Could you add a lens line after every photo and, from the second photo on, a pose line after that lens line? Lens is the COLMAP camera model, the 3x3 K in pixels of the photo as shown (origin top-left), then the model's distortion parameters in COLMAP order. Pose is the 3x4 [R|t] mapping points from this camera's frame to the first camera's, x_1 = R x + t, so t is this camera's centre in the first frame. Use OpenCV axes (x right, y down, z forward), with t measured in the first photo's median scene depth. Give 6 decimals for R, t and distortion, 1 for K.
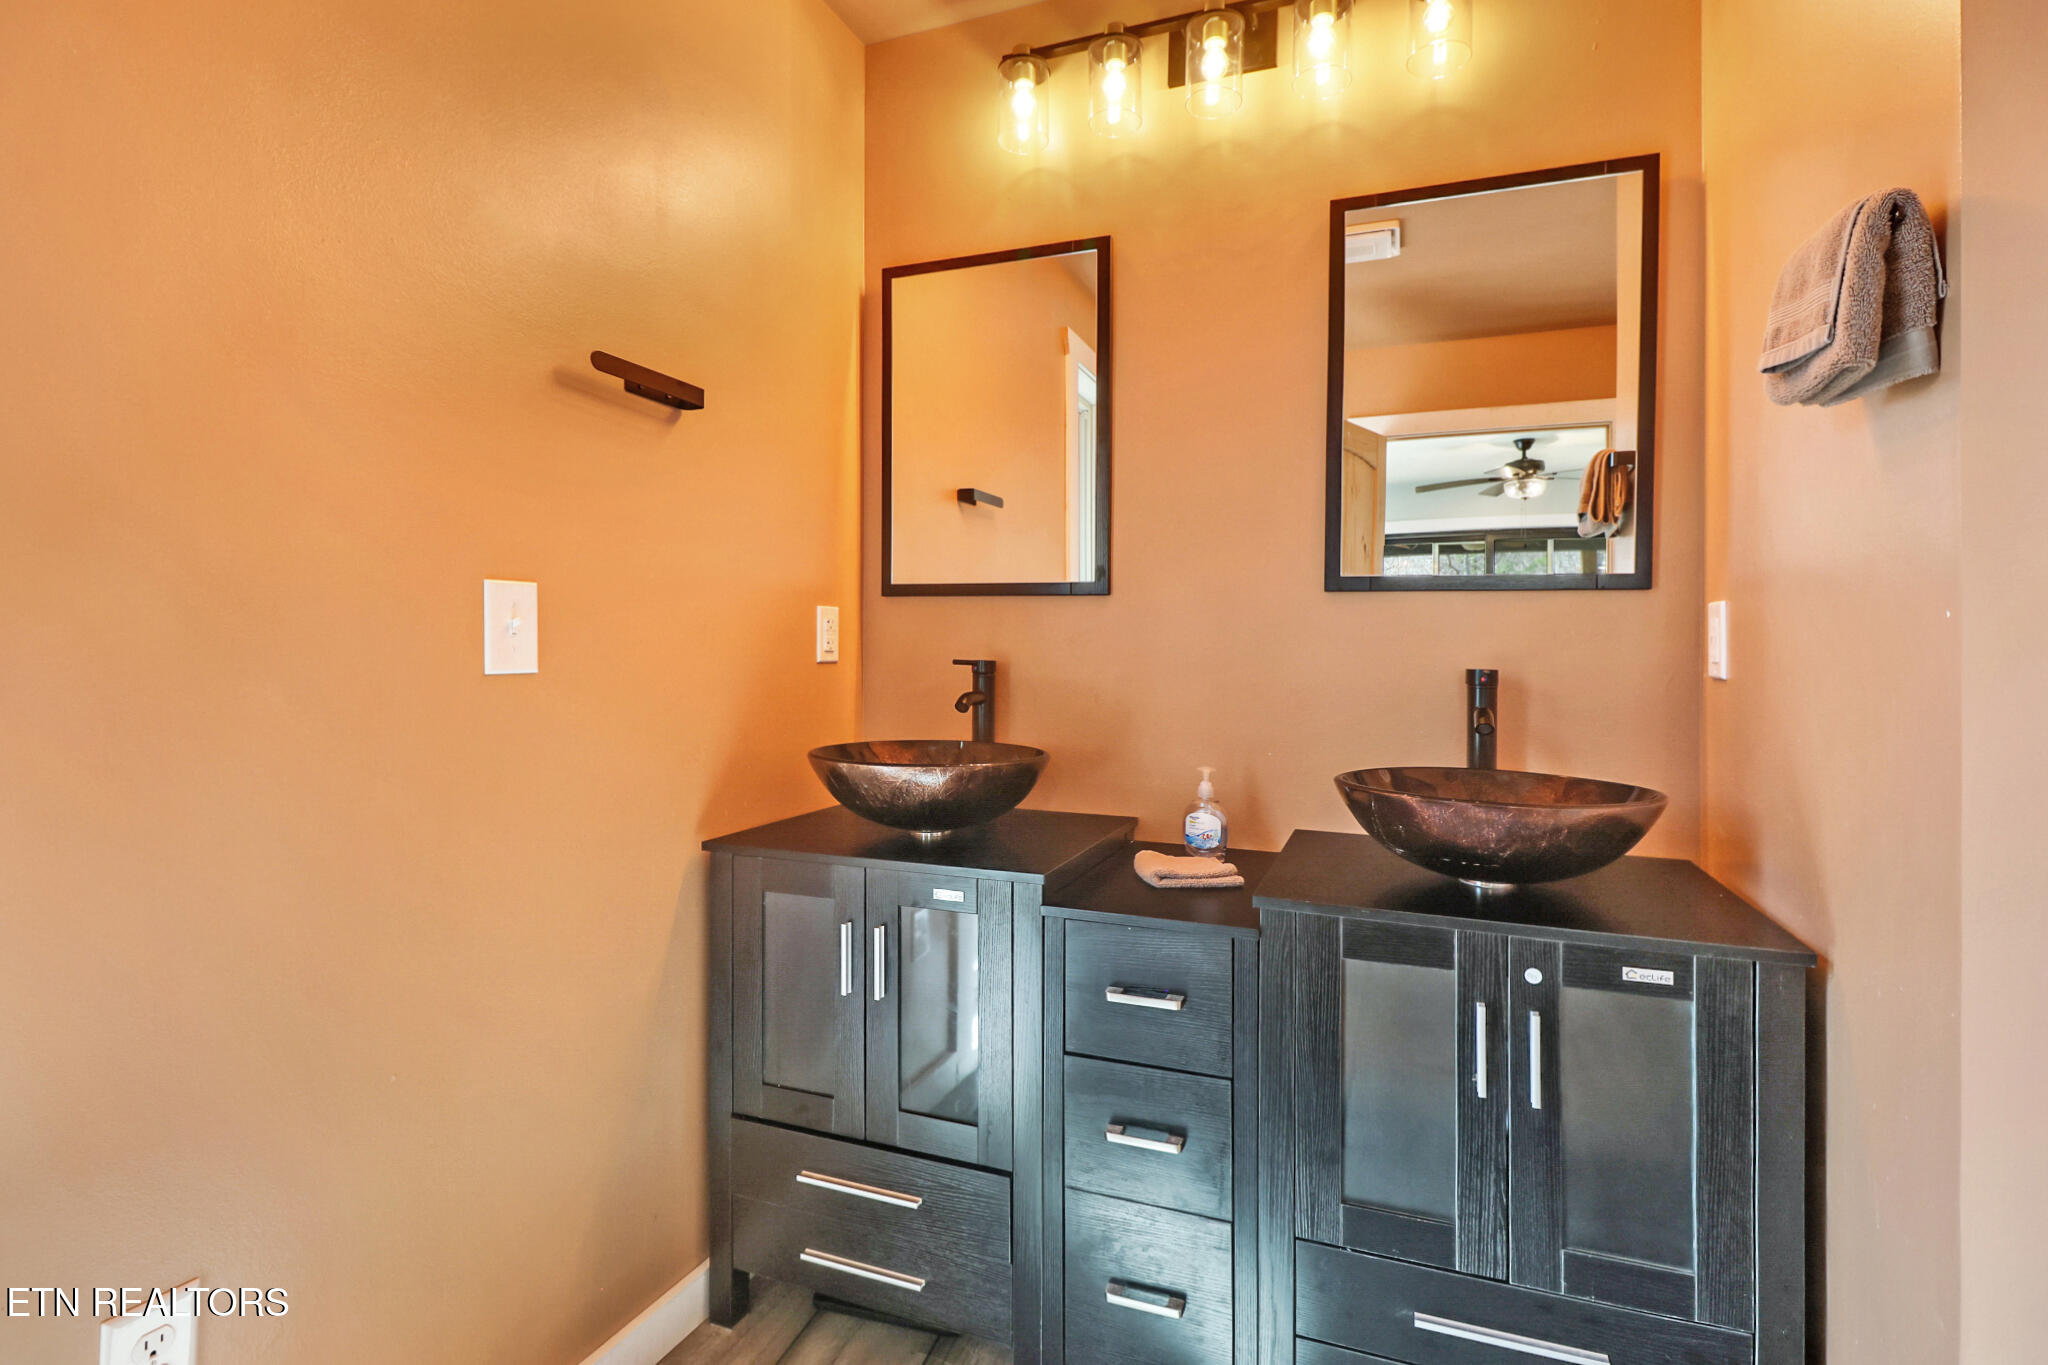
lens RADIAL K [[954.5, 0, 1017.0], [0, 954.5, 644.6], [0, 0, 1]] dist [0.031184, 0.000052]
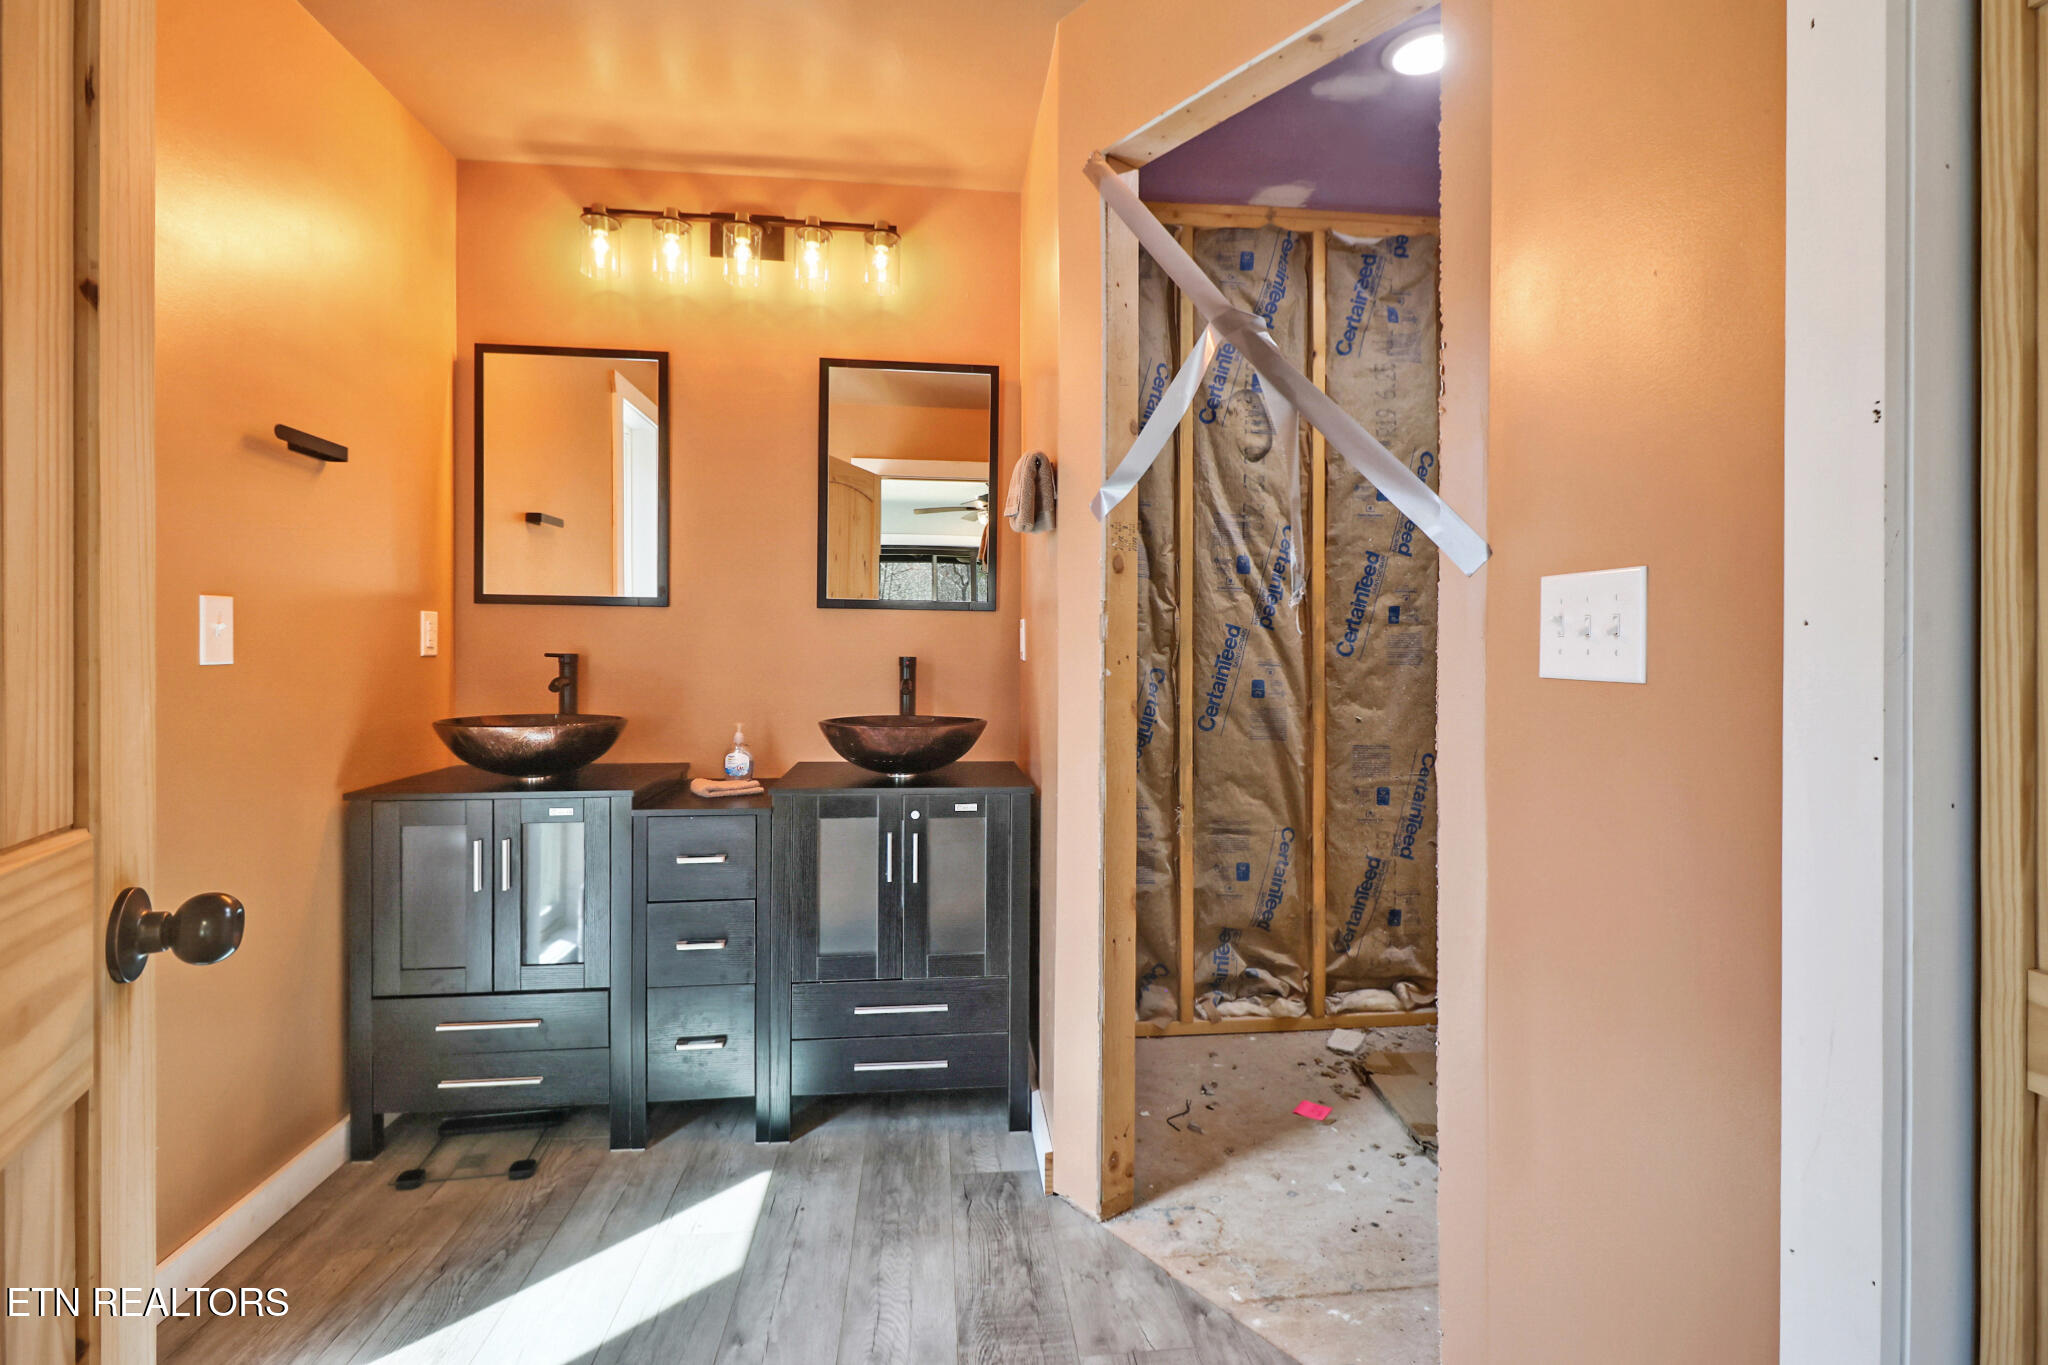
lens RADIAL K [[931.5, 0, 1032.8], [0, 931.5, 641.0], [0, 0, 1]] dist [0.001432, -0.015974]
pose [[0.873153, 0.000141, 0.487446, -0.118057], [-0.000702, 0.999999, 0.000967, -0.003320], [-0.487445, -0.001187, 0.873153, -0.527505]]
